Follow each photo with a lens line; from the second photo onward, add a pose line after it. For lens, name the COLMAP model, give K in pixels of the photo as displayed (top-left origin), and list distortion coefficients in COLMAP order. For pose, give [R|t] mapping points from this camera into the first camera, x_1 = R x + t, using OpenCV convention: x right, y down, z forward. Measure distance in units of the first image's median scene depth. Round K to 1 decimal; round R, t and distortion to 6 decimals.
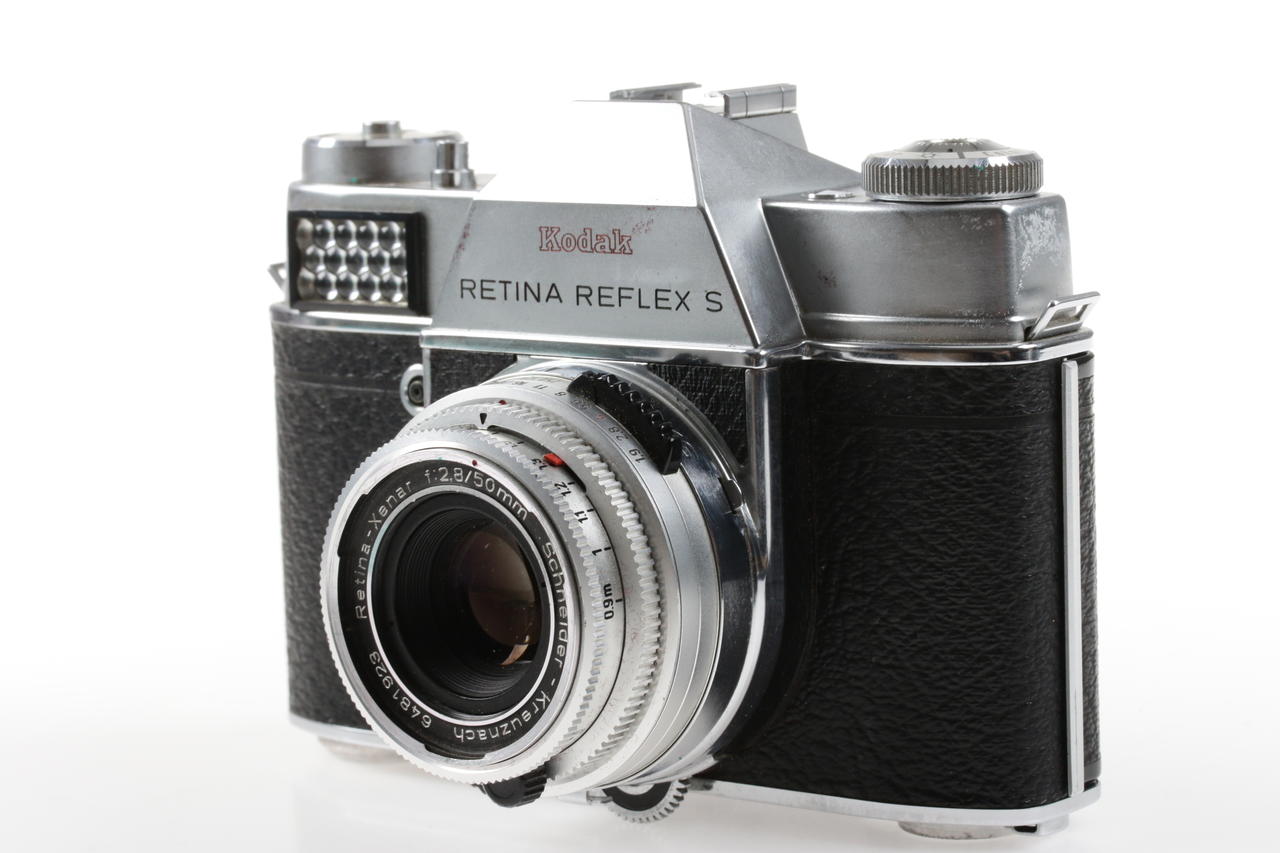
lens RADIAL K [[4170.1, 0, 637.0], [0, 4170.1, 425.8], [0, 0, 1]] dist [-0.159515, 0.000000]
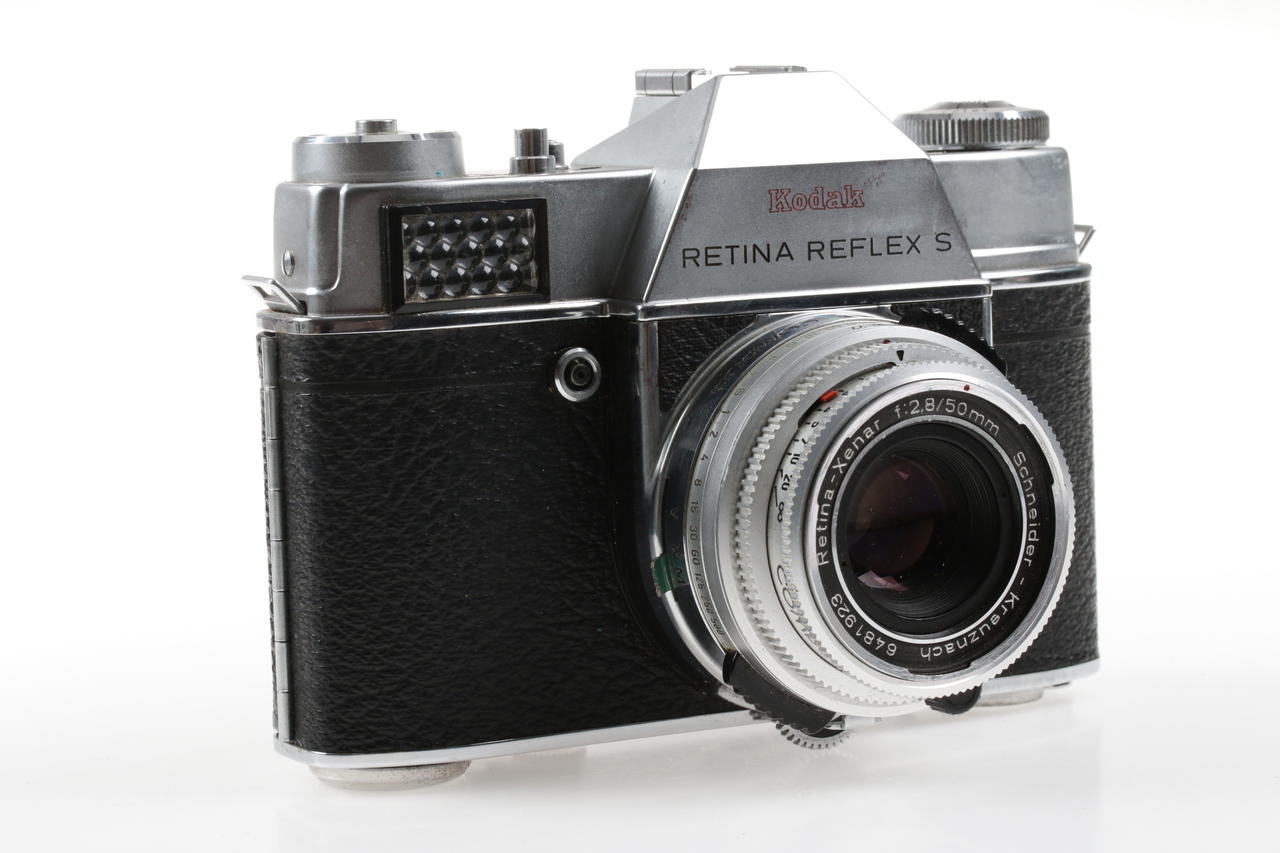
lens RADIAL K [[4170.1, 0, 641.8], [0, 4170.1, 425.3], [0, 0, 1]] dist [-0.159515, 0.000000]
pose [[0.399033, -0.071095, 0.914176, -1.025194], [0.145197, 0.989310, 0.013561, -0.008065], [-0.905367, 0.127324, 0.405090, 0.623940]]
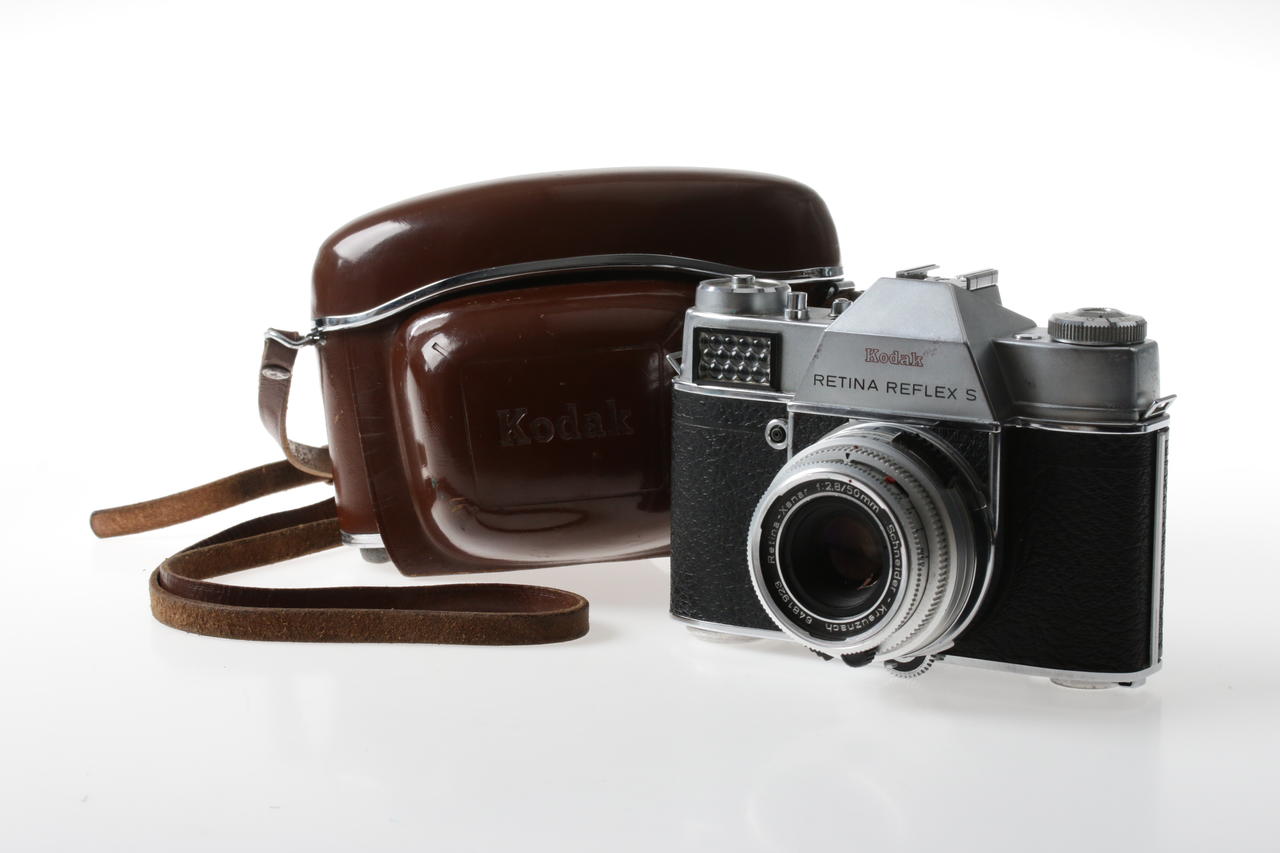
lens RADIAL K [[4170.1, 0, 642.3], [0, 4170.1, 427.3], [0, 0, 1]] dist [-0.159515, 0.000000]
pose [[0.992985, 0.022683, 0.116048, -0.336615], [-0.025165, 0.999484, 0.019967, -0.048267], [-0.115535, -0.022748, 0.993043, -0.805451]]
